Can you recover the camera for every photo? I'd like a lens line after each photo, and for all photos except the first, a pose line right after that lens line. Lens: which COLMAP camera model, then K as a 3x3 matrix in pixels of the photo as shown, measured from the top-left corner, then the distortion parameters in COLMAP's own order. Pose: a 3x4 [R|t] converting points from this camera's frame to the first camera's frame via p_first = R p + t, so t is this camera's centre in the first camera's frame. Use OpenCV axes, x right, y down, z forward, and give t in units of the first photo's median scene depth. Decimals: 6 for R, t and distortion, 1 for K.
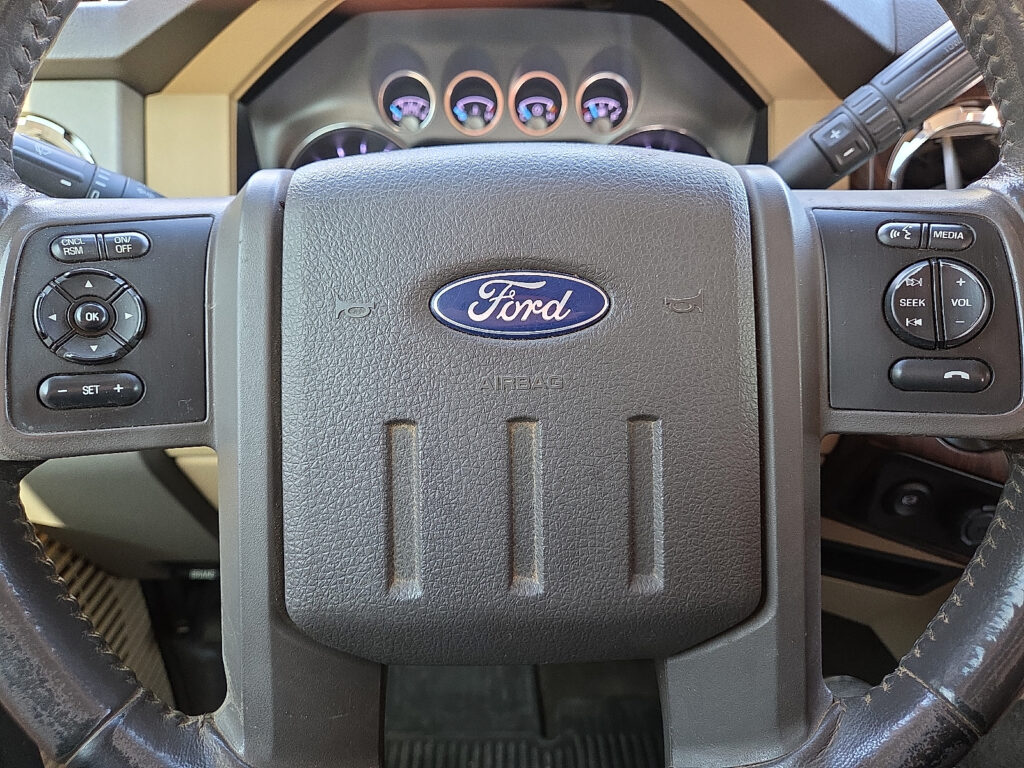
lens RADIAL K [[658.5, 0, 508.4], [0, 658.5, 383.8], [0, 0, 1]] dist [0.000989, -0.002698]
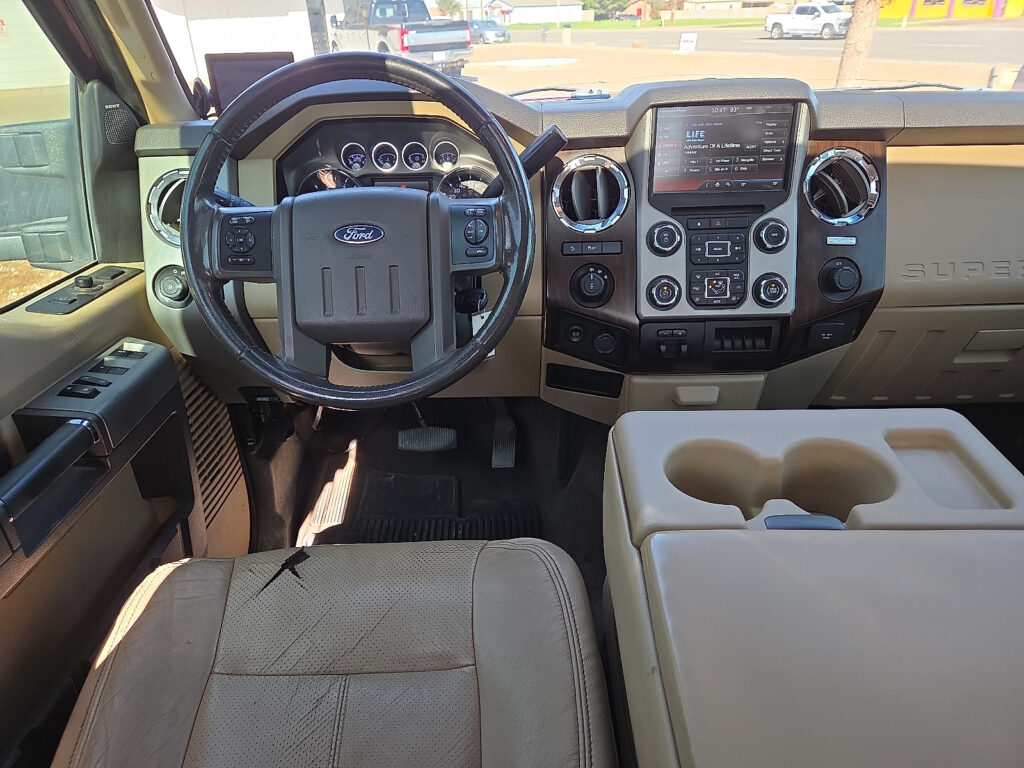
lens RADIAL K [[658.5, 0, 515.4], [0, 658.5, 386.5], [0, 0, 1]] dist [0.000989, -0.002698]
pose [[0.999121, -0.014892, -0.039185, 0.928011], [0.015447, 0.999784, 0.013901, 0.621273], [0.038969, -0.014494, 0.999135, -2.365397]]
